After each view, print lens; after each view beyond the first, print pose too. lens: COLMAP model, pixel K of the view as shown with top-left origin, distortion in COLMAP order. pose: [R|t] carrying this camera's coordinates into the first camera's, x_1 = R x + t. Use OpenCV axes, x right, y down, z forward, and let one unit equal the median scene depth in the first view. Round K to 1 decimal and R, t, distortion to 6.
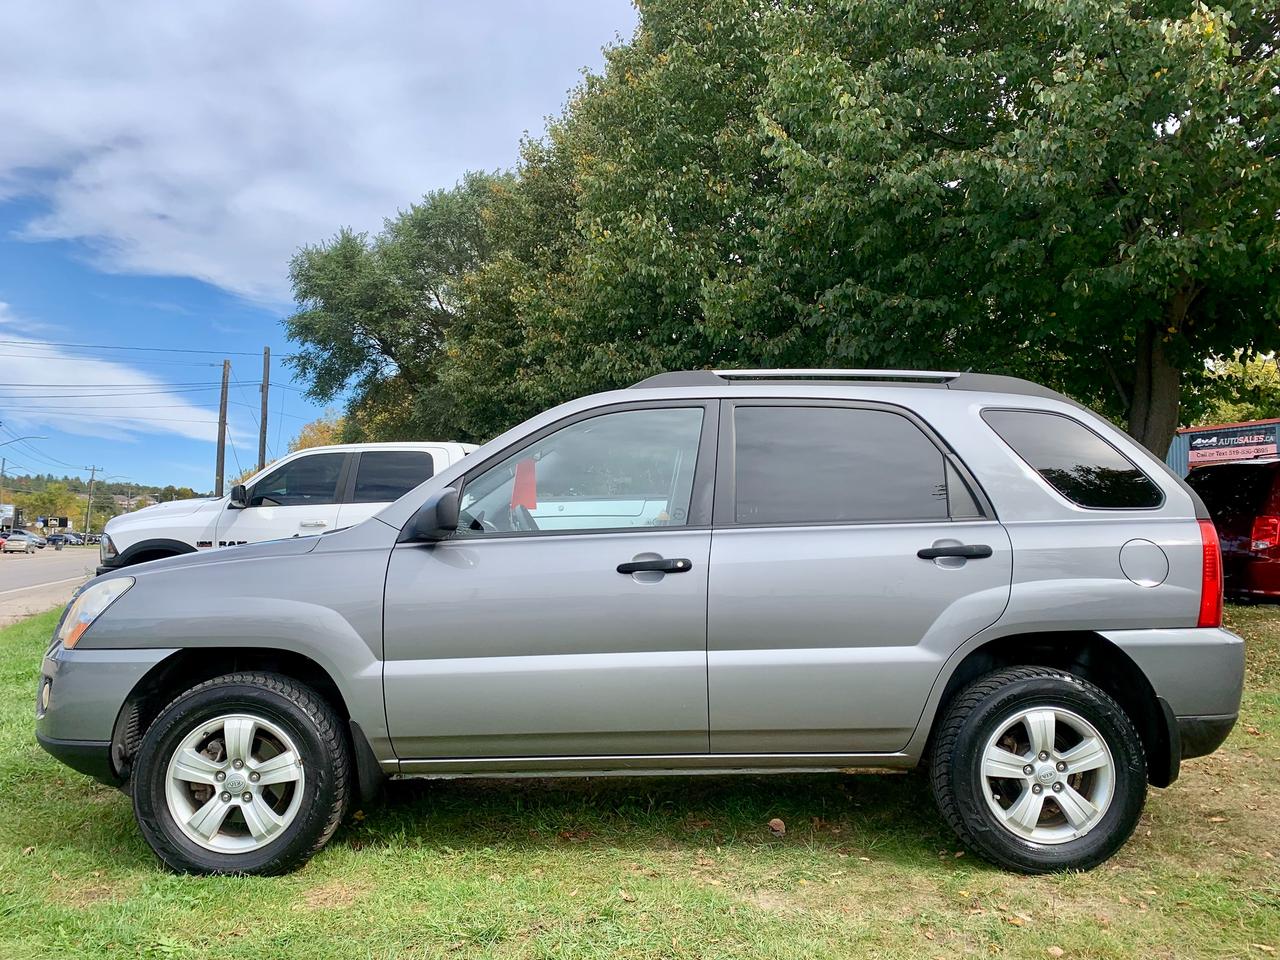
lens RADIAL K [[992.4, 0, 638.9], [0, 992.4, 471.3], [0, 0, 1]] dist [0.026247, -0.006831]
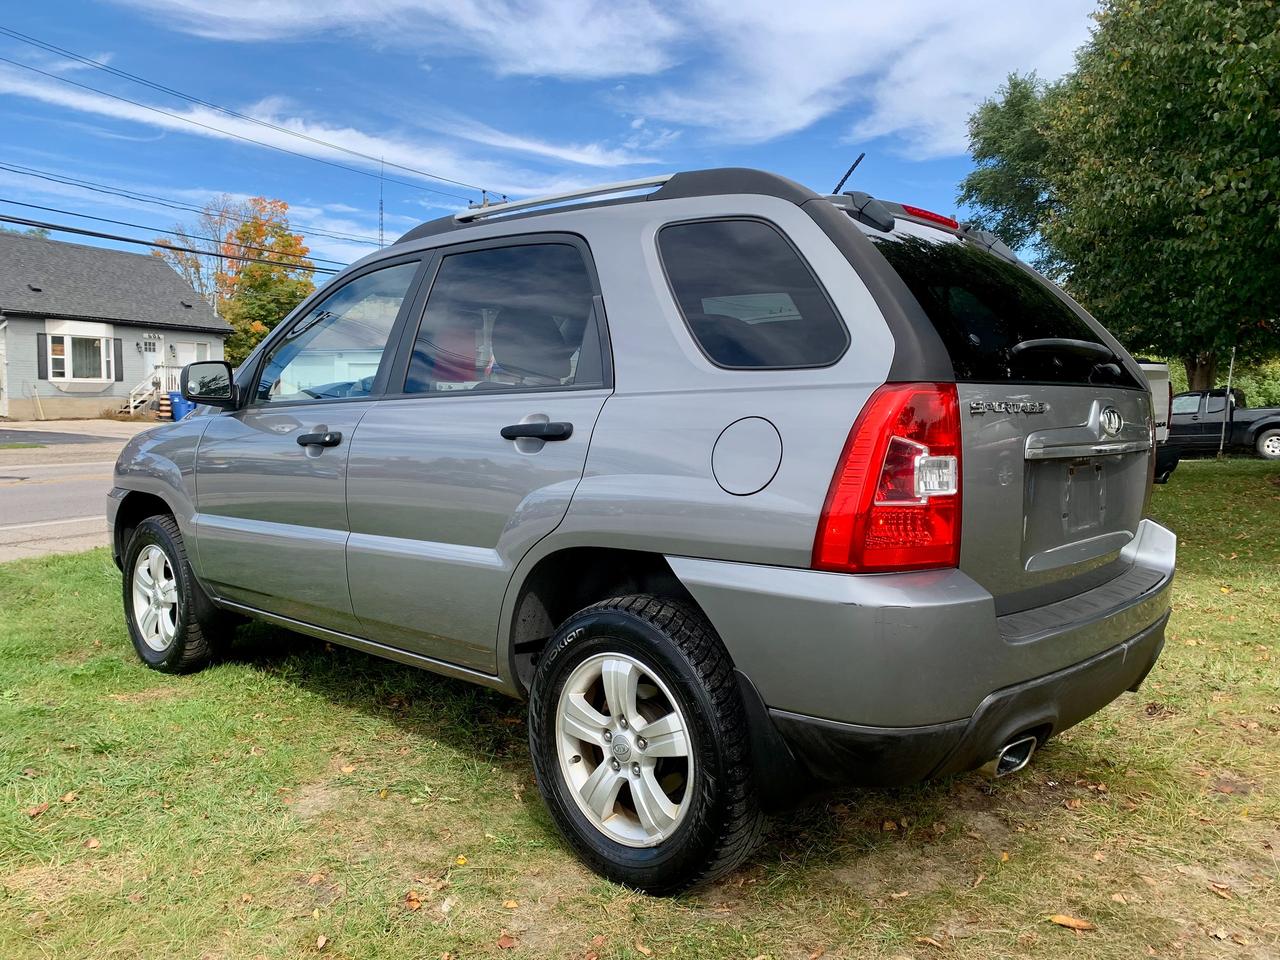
lens RADIAL K [[992.4, 0, 660.8], [0, 992.4, 450.9], [0, 0, 1]] dist [0.026247, -0.006831]
pose [[0.713245, 0.036888, -0.699944, 0.912282], [0.040279, 0.994807, 0.093472, 0.030185], [0.699757, -0.094862, 0.708055, 0.542015]]
